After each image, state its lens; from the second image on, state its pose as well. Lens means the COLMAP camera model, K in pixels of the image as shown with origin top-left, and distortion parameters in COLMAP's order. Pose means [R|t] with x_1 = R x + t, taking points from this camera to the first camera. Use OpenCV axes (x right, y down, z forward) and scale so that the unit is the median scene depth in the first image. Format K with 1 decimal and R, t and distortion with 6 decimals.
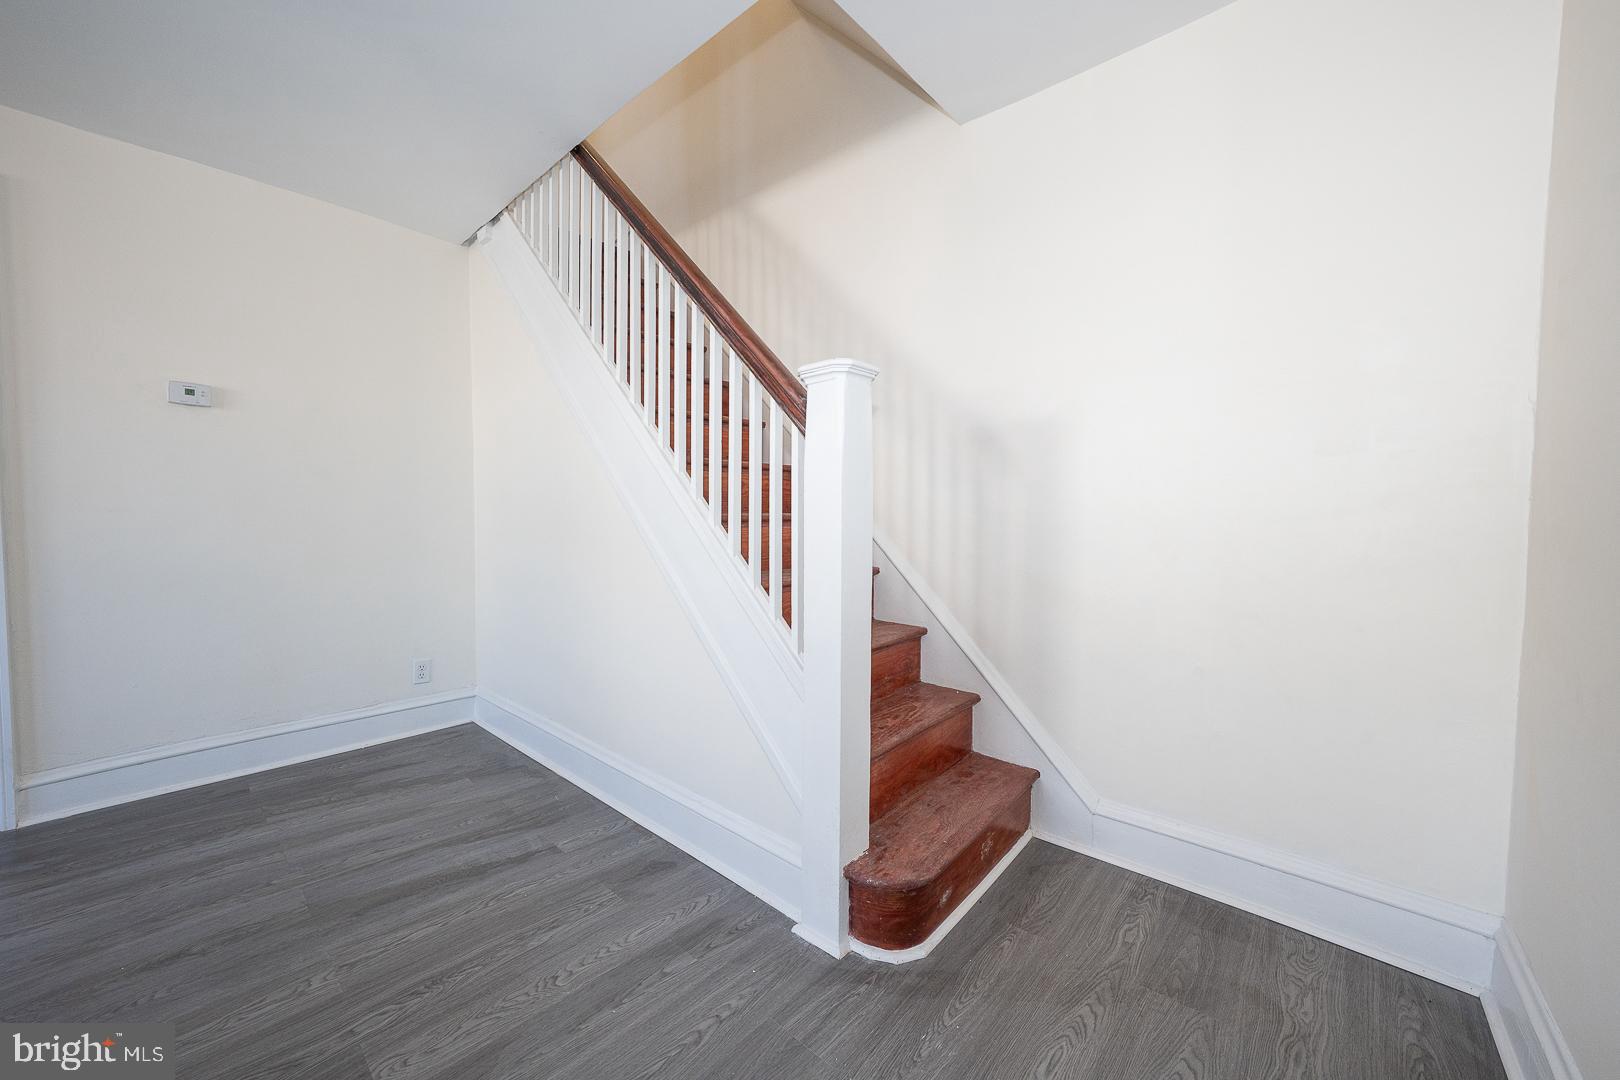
lens RADIAL K [[591.0, 0, 809.4], [0, 591.0, 535.7], [0, 0, 1]] dist [-0.000504, -0.000018]
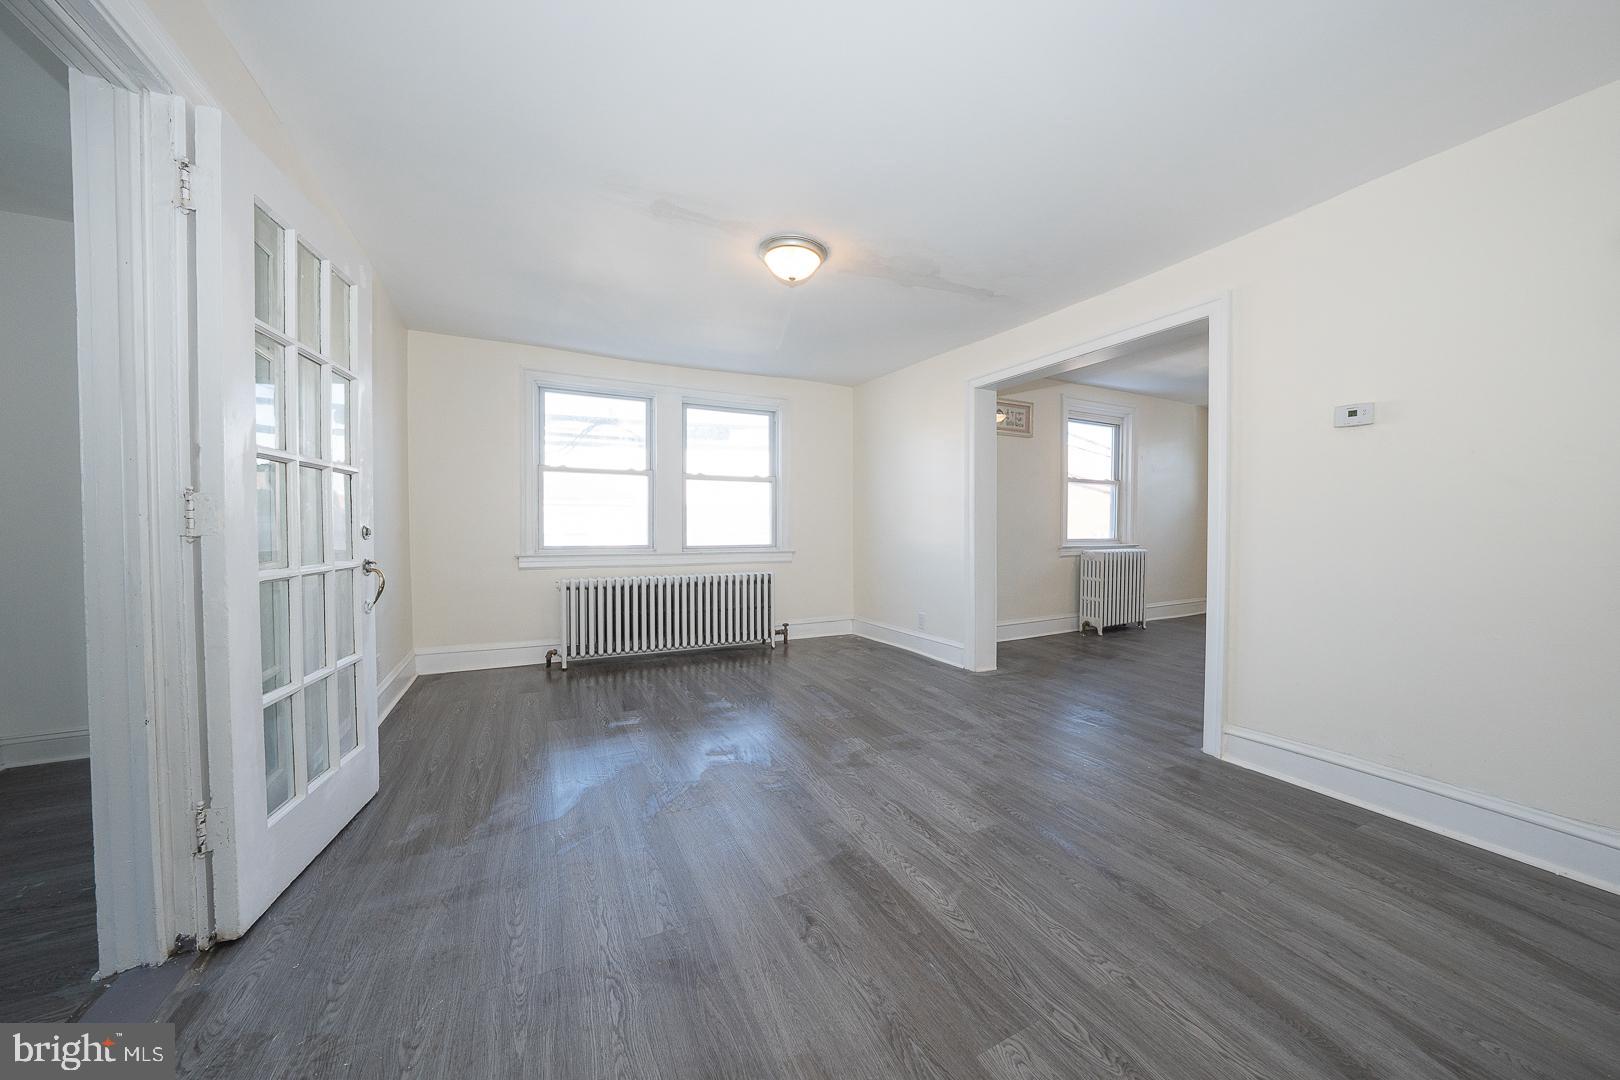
lens RADIAL K [[558.1, 0, 814.0], [0, 558.1, 536.2], [0, 0, 1]] dist [-0.030510, 0.007272]
pose [[-0.355988, 0.014692, -0.934375, 0.224682], [-0.036982, 0.998872, 0.029796, -0.034867], [0.933759, 0.045163, -0.355043, 0.653356]]
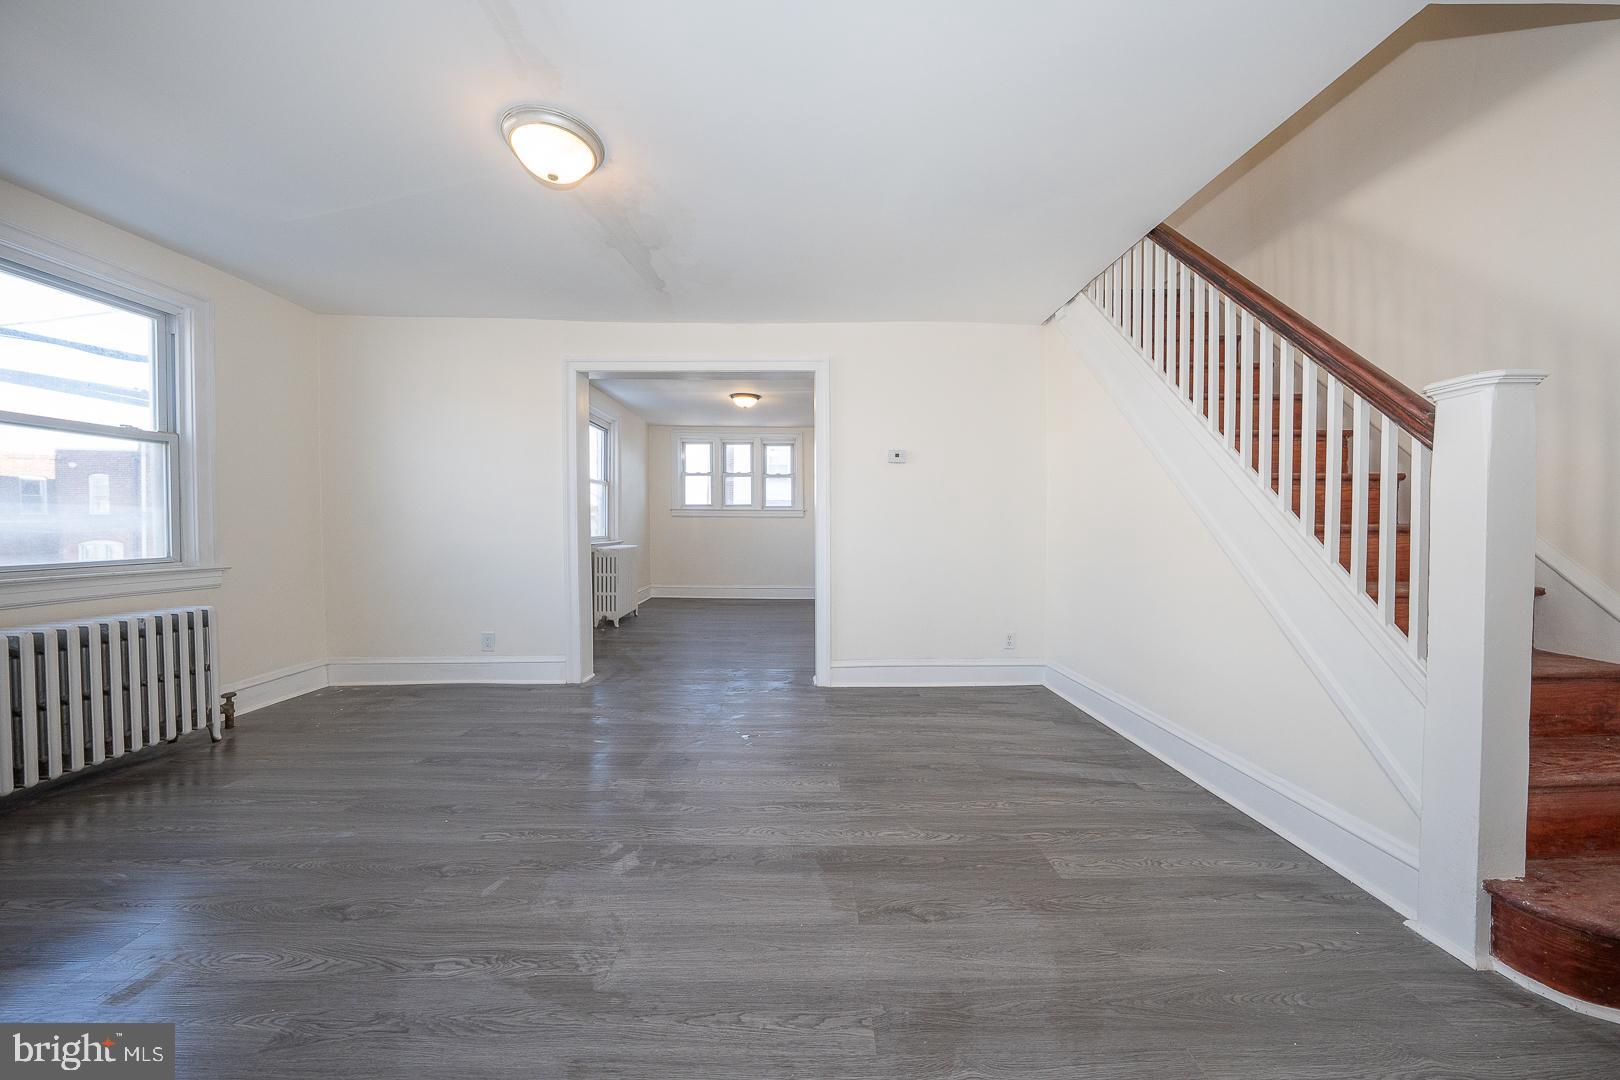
lens RADIAL K [[558.1, 0, 814.0], [0, 558.1, 536.2], [0, 0, 1]] dist [-0.030510, 0.007272]
pose [[0.687884, 0.010126, -0.725750, -0.053576], [-0.024023, 0.999672, -0.008822, 0.015585], [0.725423, 0.023503, 0.687902, -0.386959]]
